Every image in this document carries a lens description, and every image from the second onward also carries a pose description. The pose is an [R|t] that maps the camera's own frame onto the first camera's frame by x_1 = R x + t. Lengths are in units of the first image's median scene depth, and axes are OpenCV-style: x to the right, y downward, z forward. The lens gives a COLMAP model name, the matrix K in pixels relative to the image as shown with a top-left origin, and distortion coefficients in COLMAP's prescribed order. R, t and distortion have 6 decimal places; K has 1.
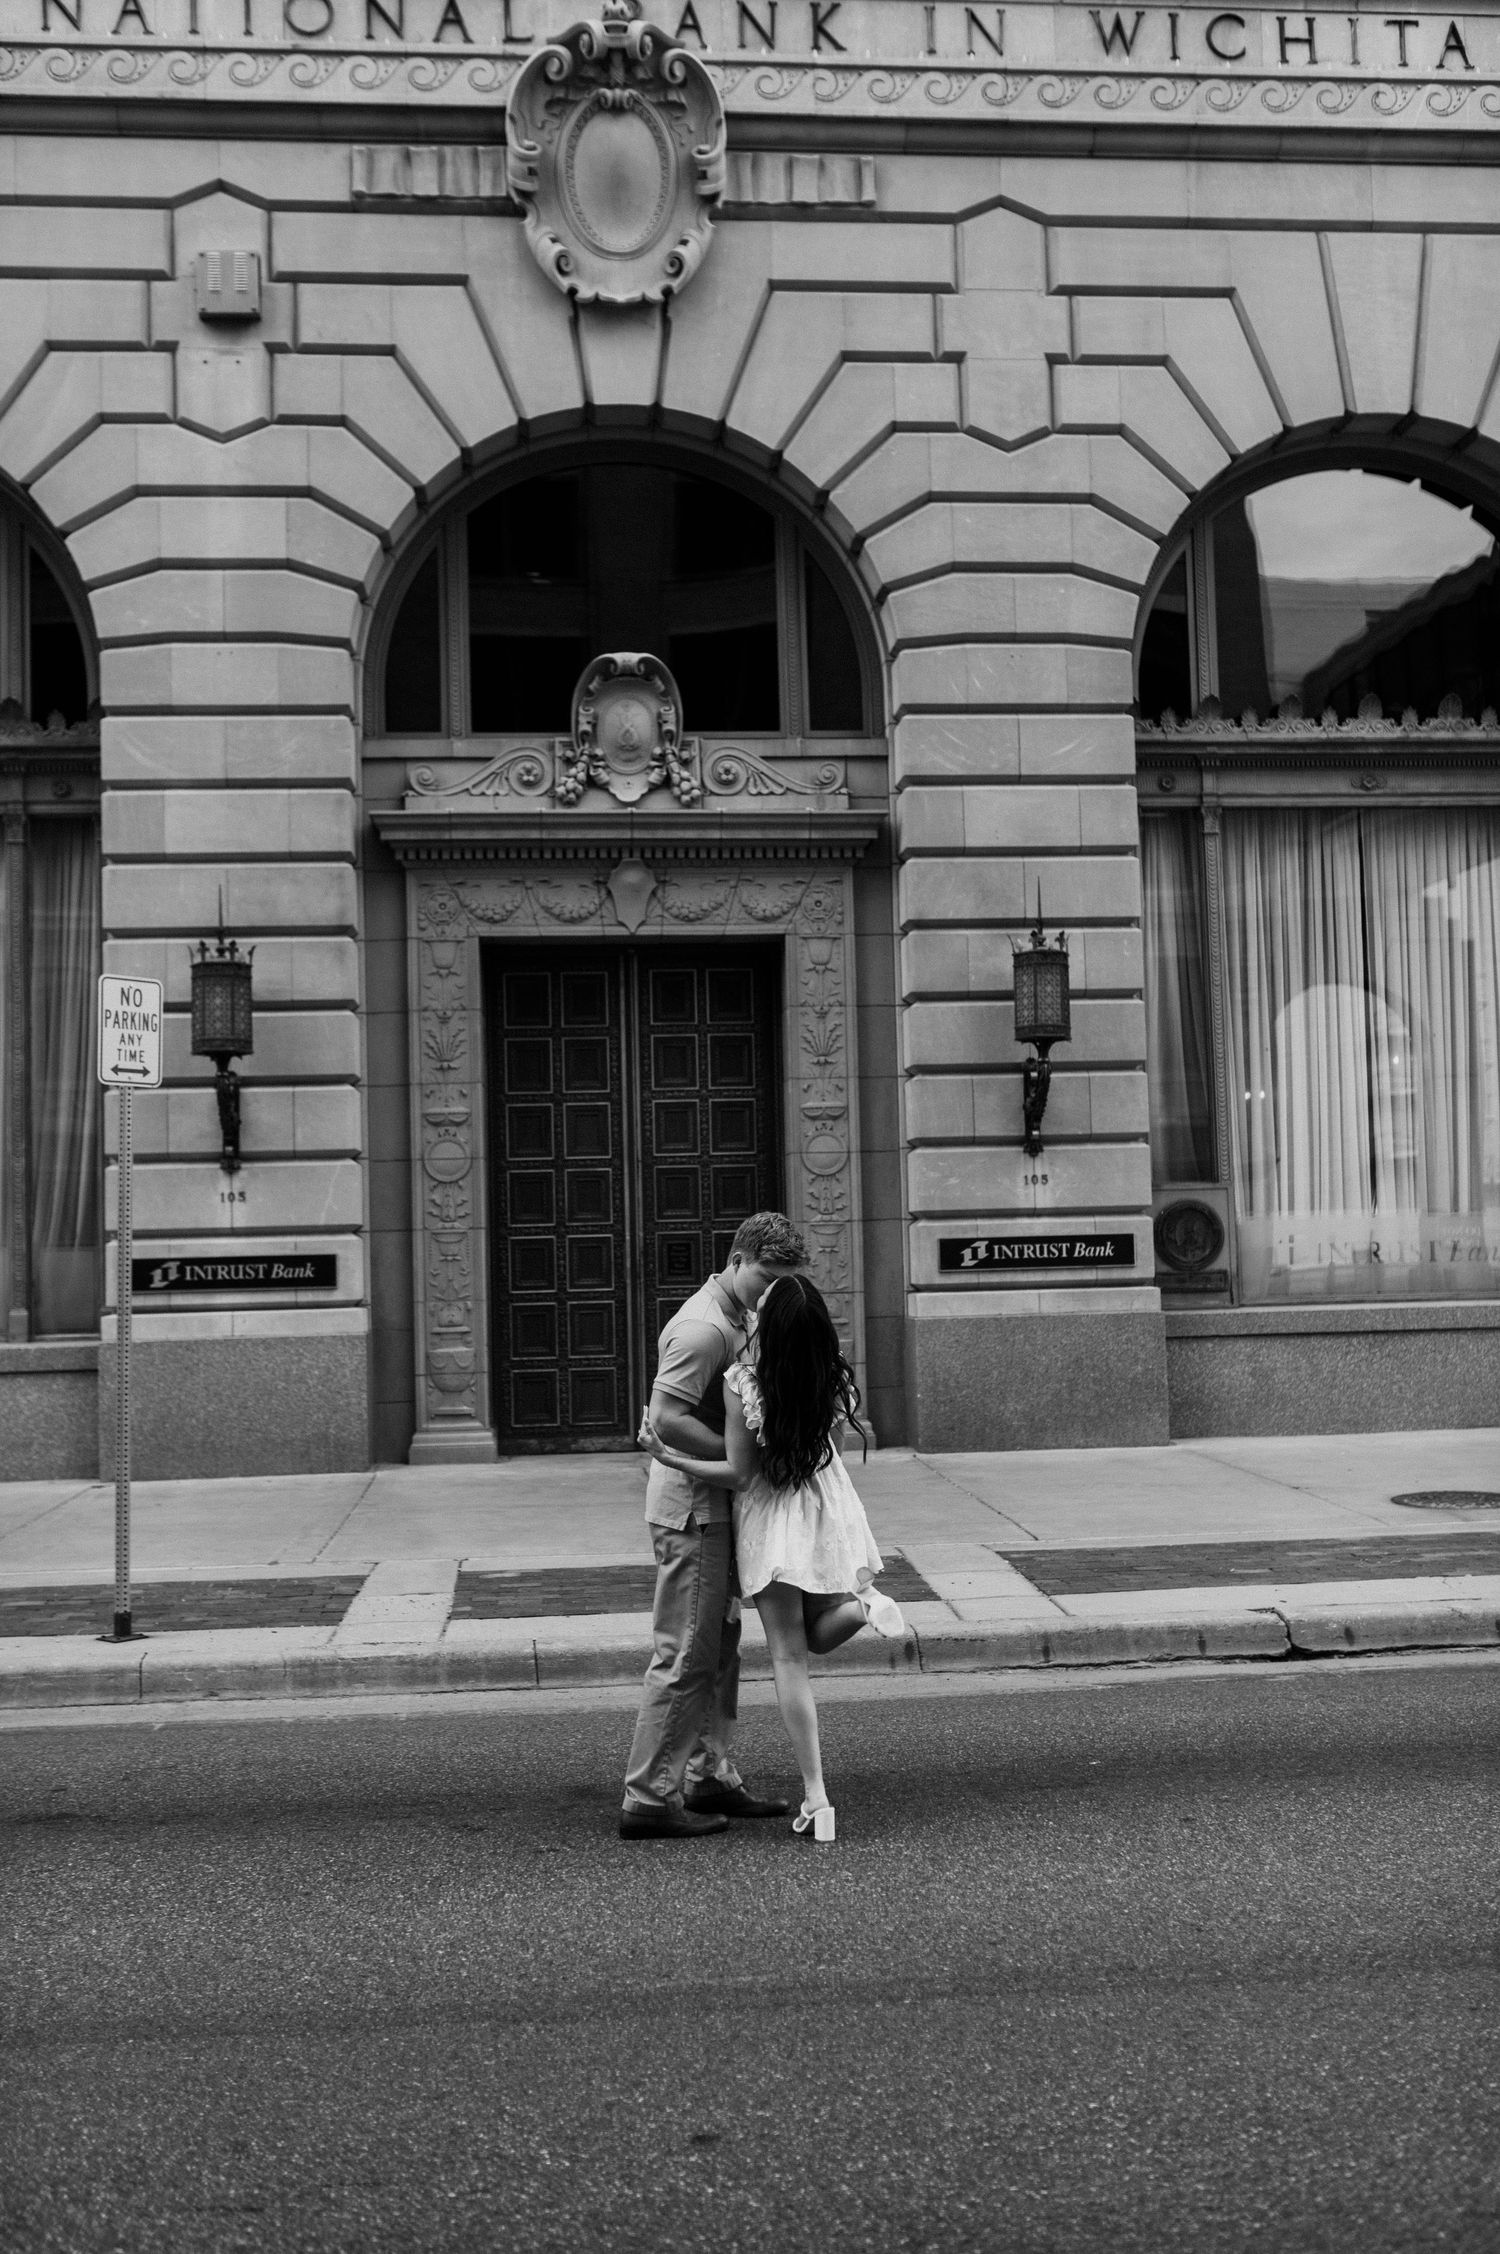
lens RADIAL K [[2109.5, 0, 772.7], [0, 2109.5, 1132.7], [0, 0, 1]] dist [-0.004109, 0.001114]
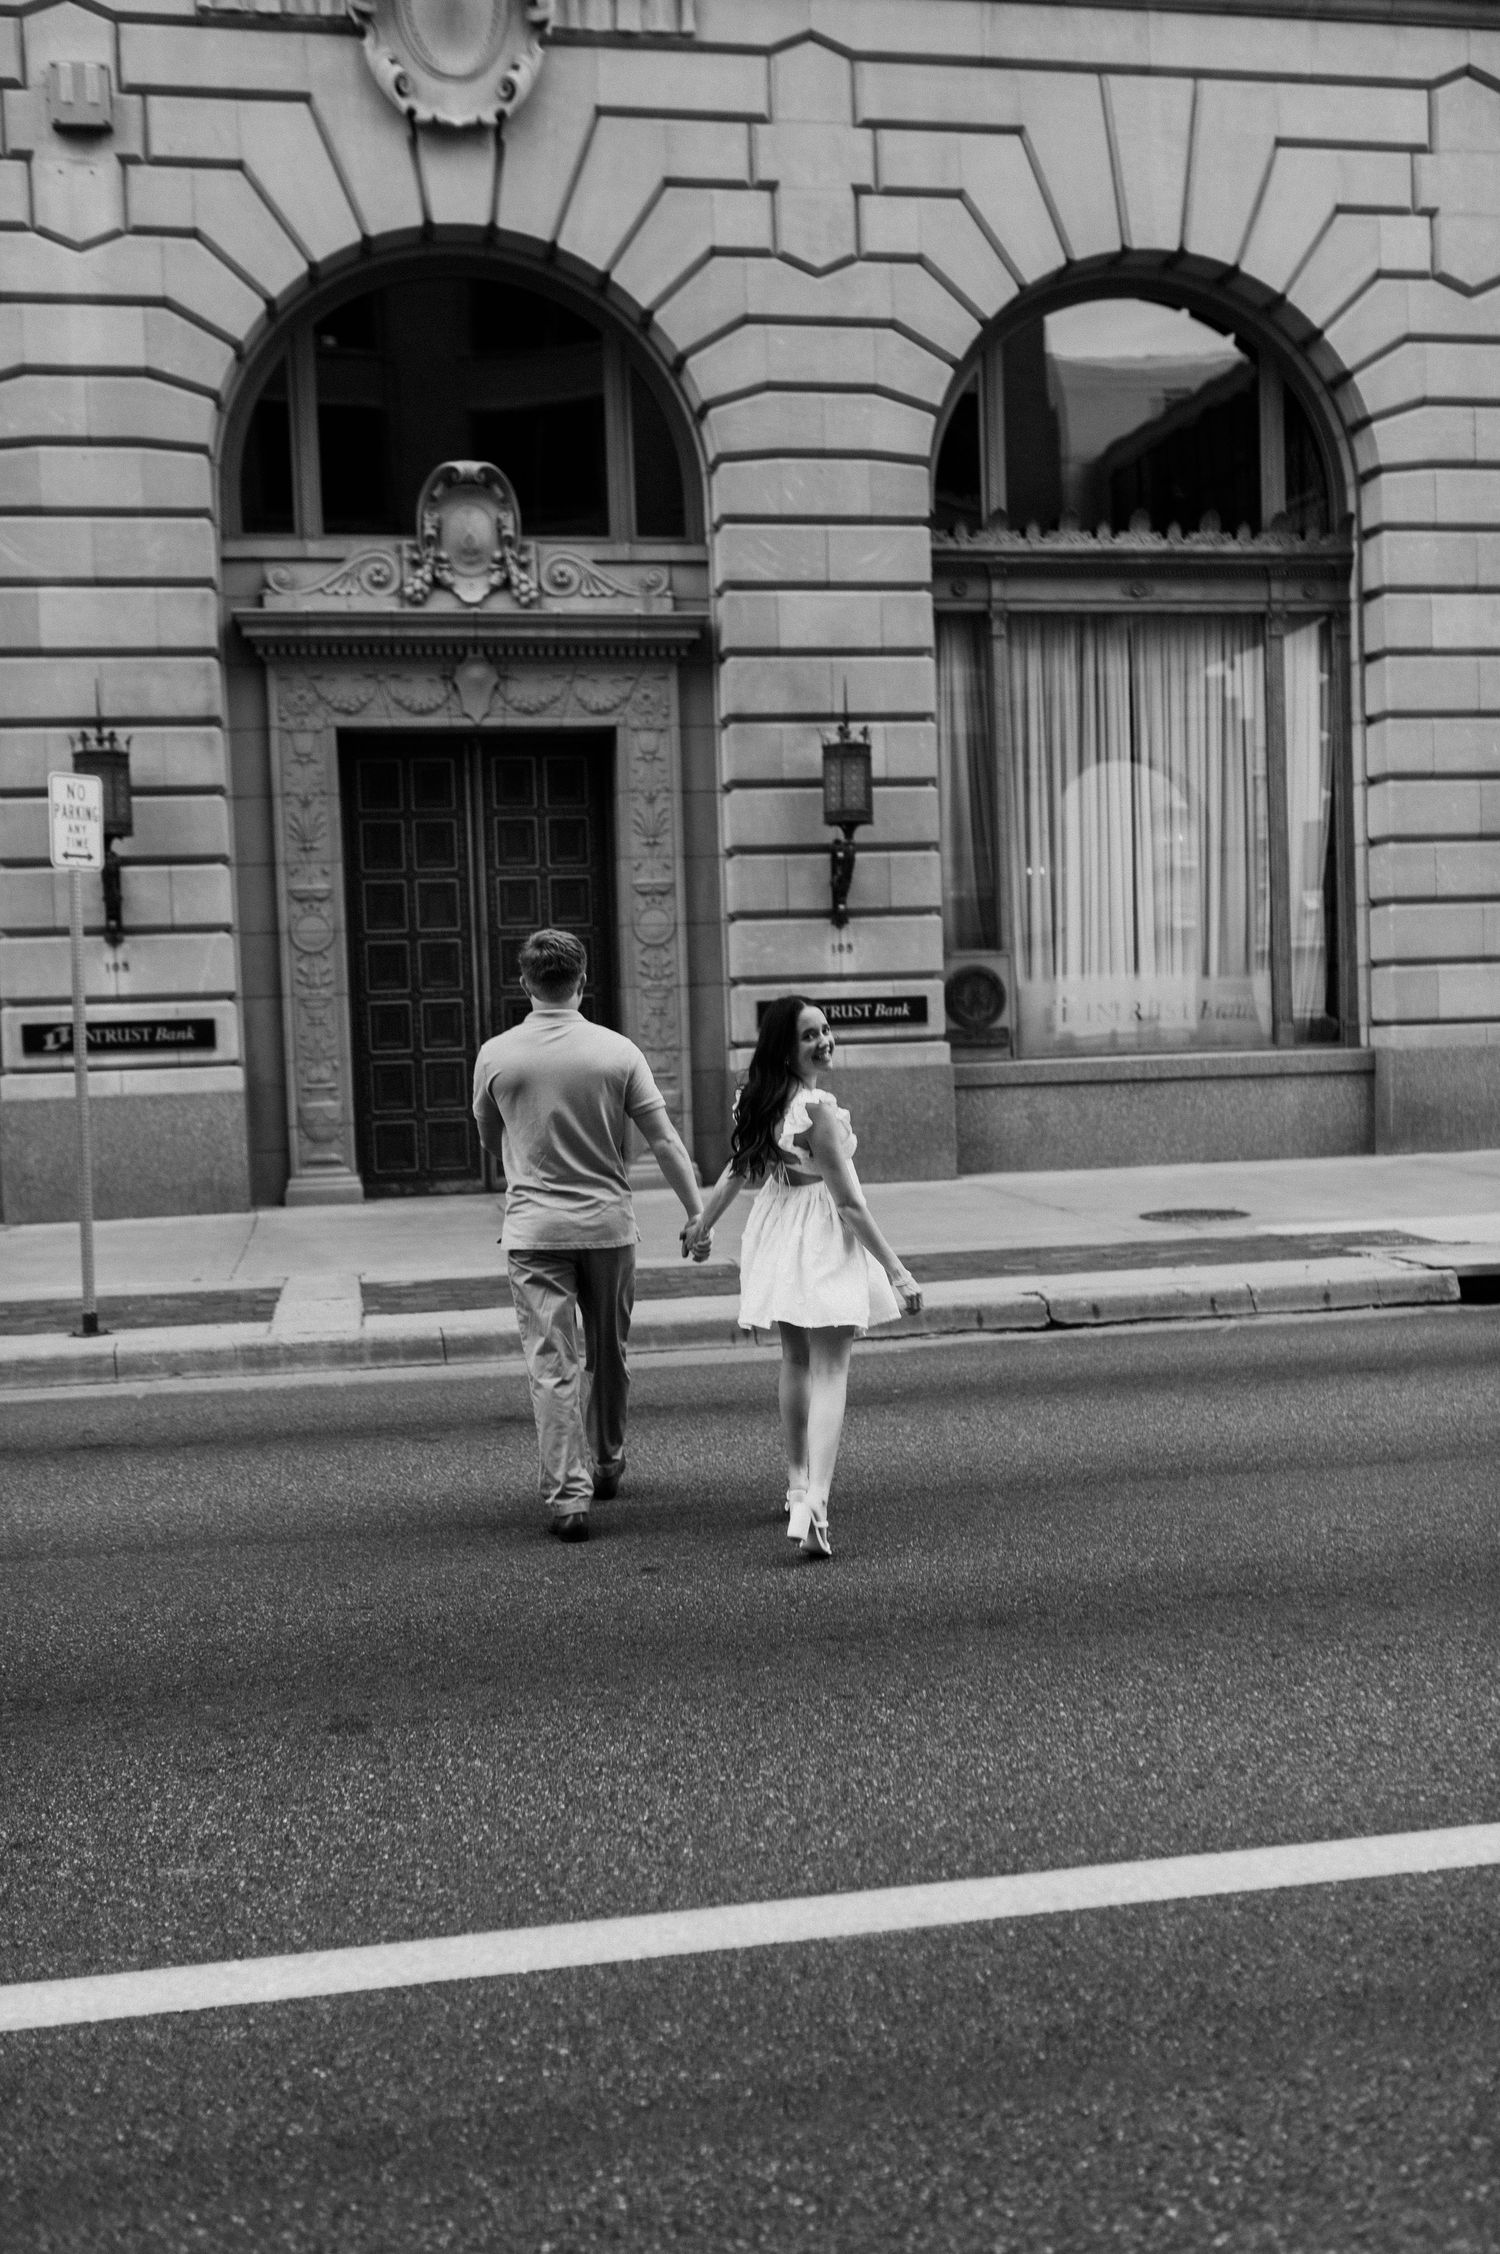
lens RADIAL K [[2109.5, 0, 772.7], [0, 2109.5, 1132.7], [0, 0, 1]] dist [-0.004109, 0.001114]
pose [[0.995307, -0.012405, 0.095971, -0.021492], [0.001986, 0.994160, 0.107898, -0.001463], [-0.096749, -0.107201, 0.989519, -0.123261]]
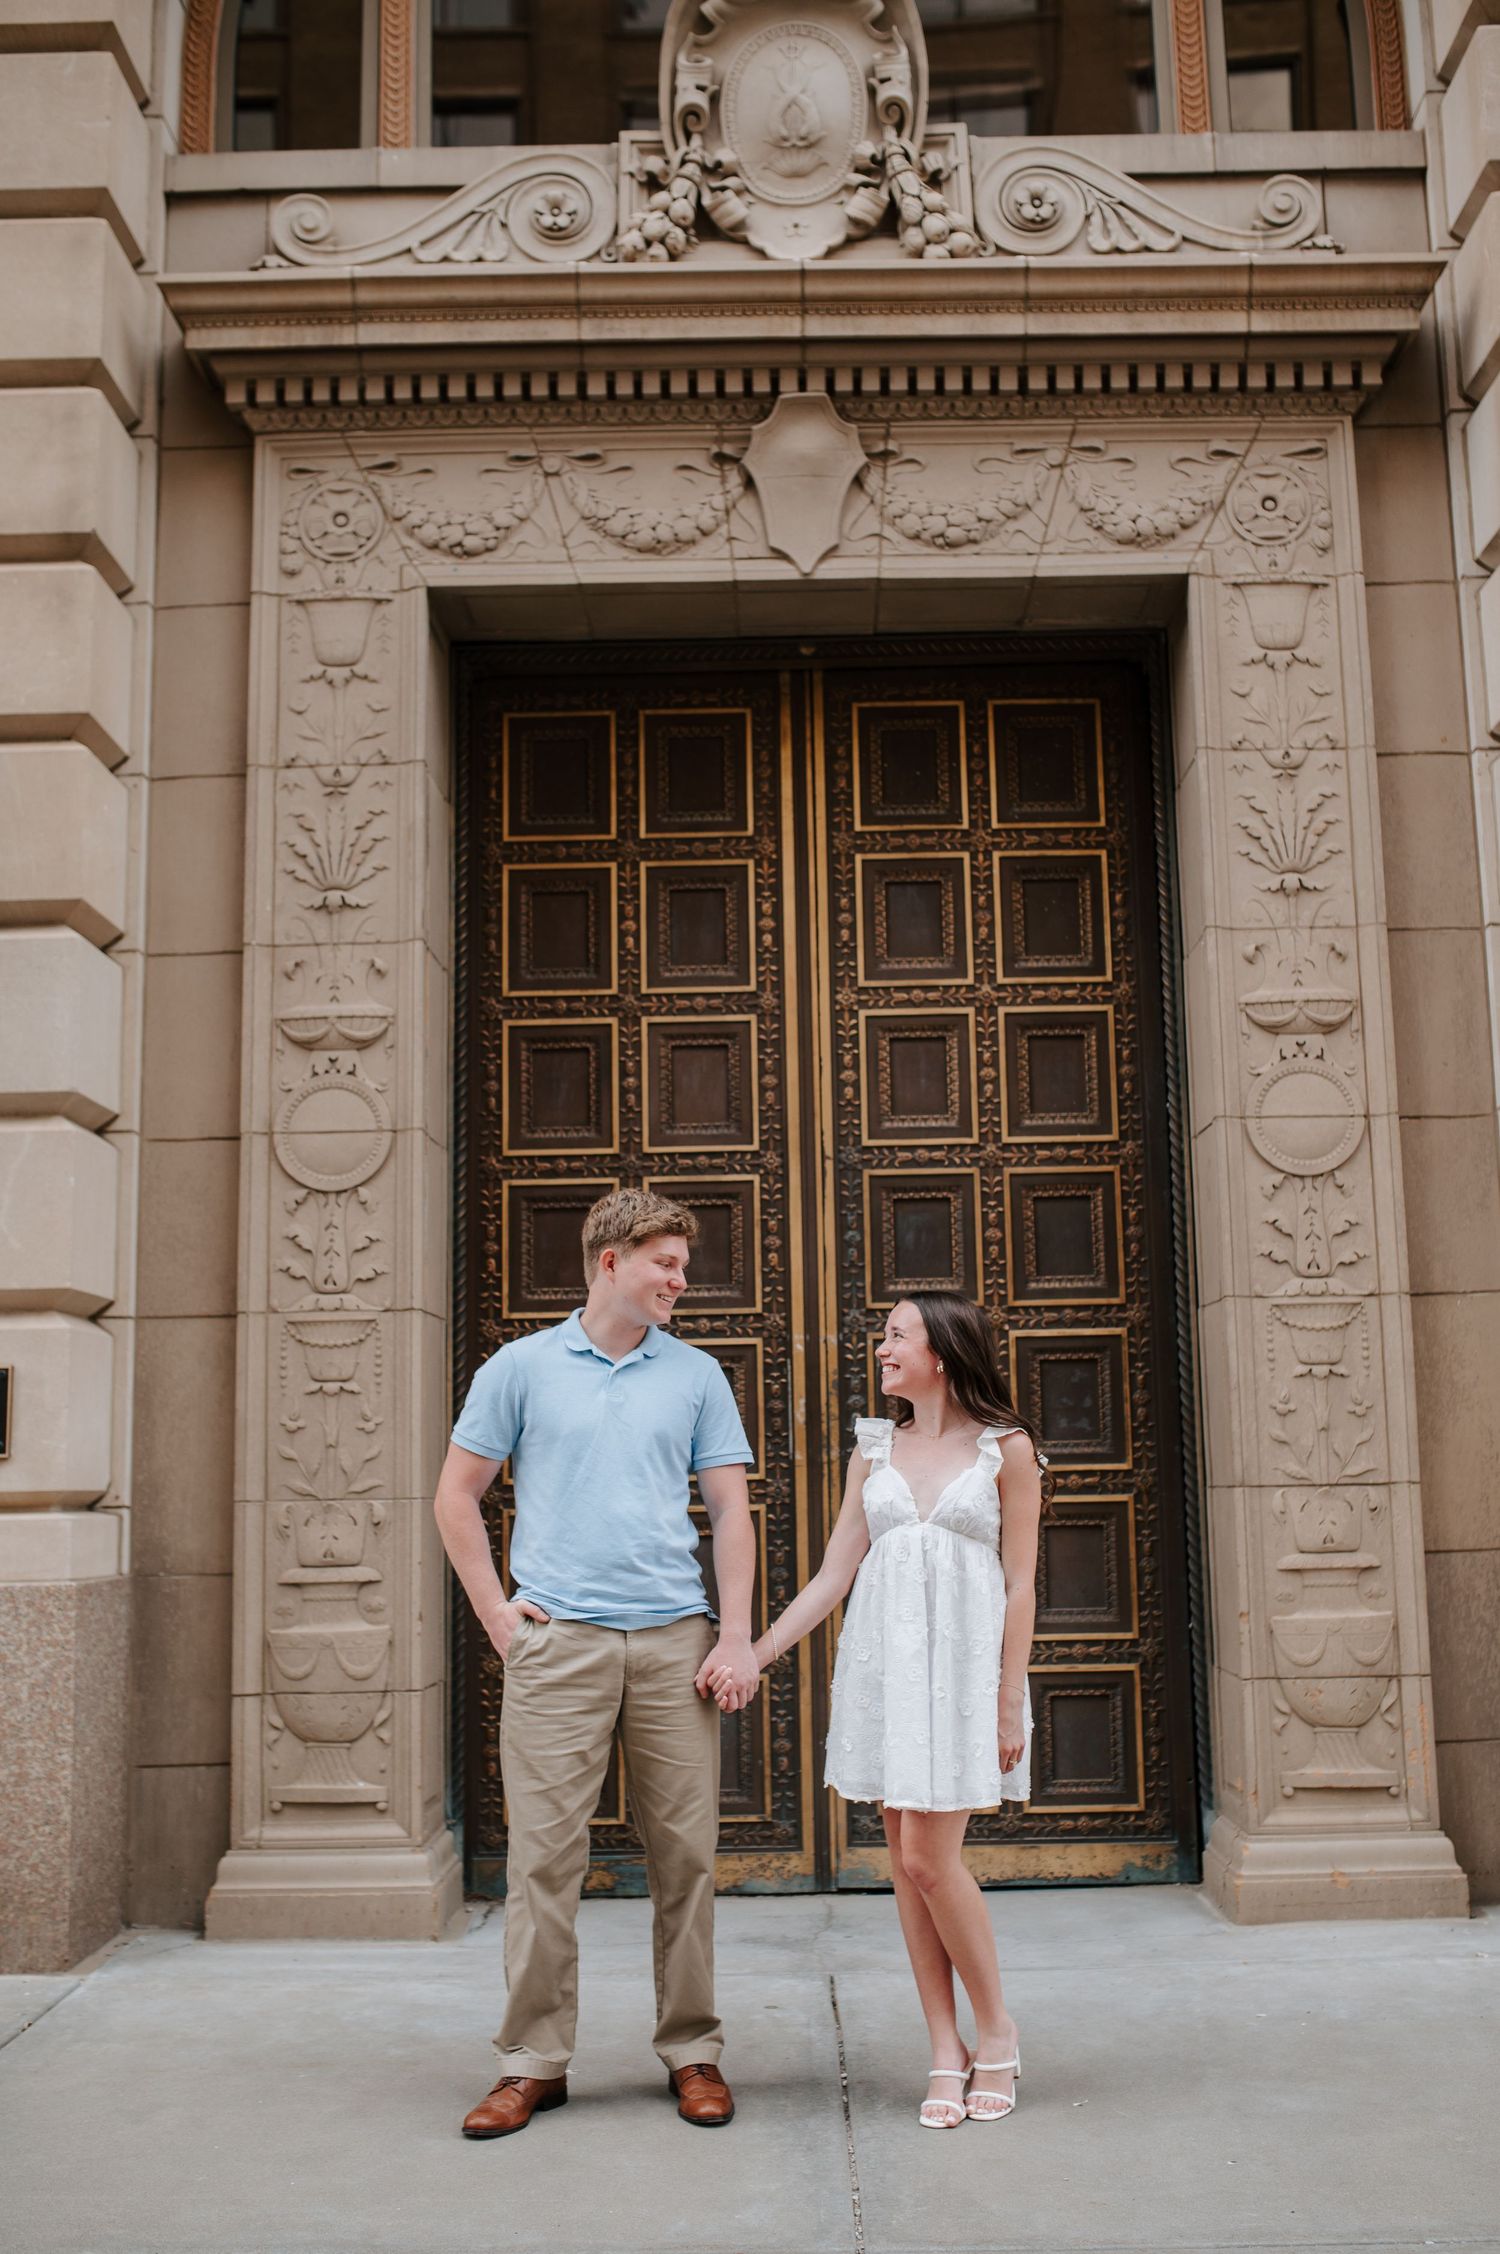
lens RADIAL K [[2235.7, 0, 795.5], [0, 2235.7, 1124.8], [0, 0, 1]] dist [-0.053717, 0.082506]
pose [[0.994990, -0.009997, -0.099476, -0.027346], [-0.000252, 0.994734, -0.102489, 0.052716], [0.099977, 0.102000, 0.989748, 0.590977]]
